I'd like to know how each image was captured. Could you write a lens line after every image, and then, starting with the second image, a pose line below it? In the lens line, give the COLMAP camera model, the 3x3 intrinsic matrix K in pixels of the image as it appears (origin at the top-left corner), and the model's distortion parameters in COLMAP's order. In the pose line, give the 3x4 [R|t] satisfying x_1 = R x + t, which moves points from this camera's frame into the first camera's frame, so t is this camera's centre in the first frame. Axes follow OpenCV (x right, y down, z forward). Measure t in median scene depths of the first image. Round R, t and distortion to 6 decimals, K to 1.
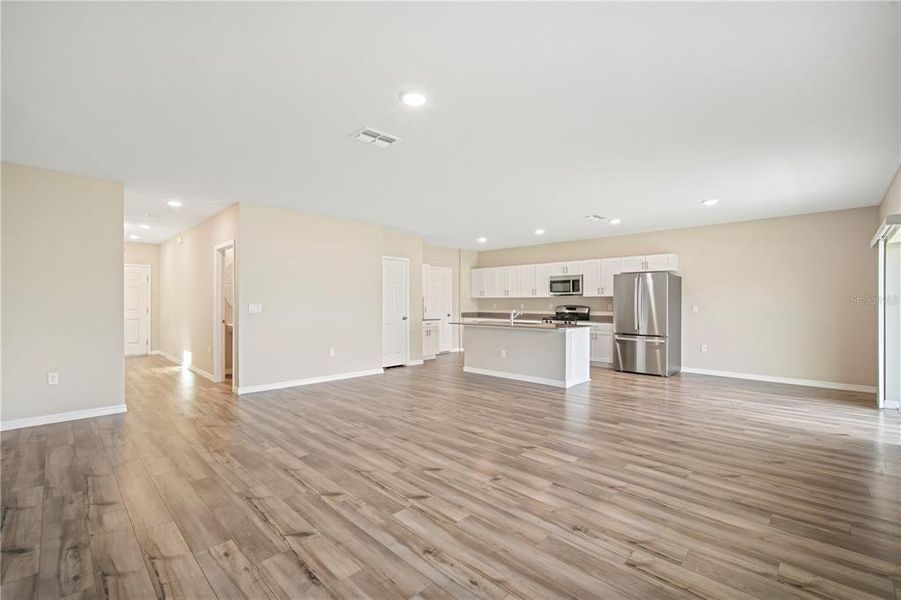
lens RADIAL K [[392.2, 0, 448.4], [0, 392.2, 303.9], [0, 0, 1]] dist [-0.011926, 0.000490]
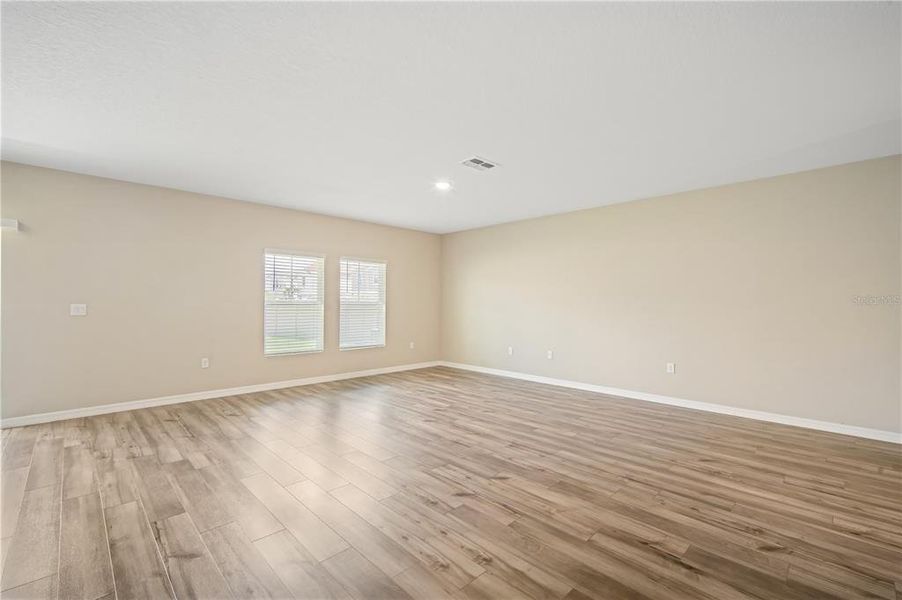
lens RADIAL K [[392.7, 0, 438.1], [0, 392.7, 299.2], [0, 0, 1]] dist [-0.011926, 0.000490]
pose [[-0.999090, -0.006679, 0.042120, -0.092195], [-0.006825, 0.999971, -0.003321, -0.005521], [-0.042097, -0.003606, -0.999107, 1.750499]]
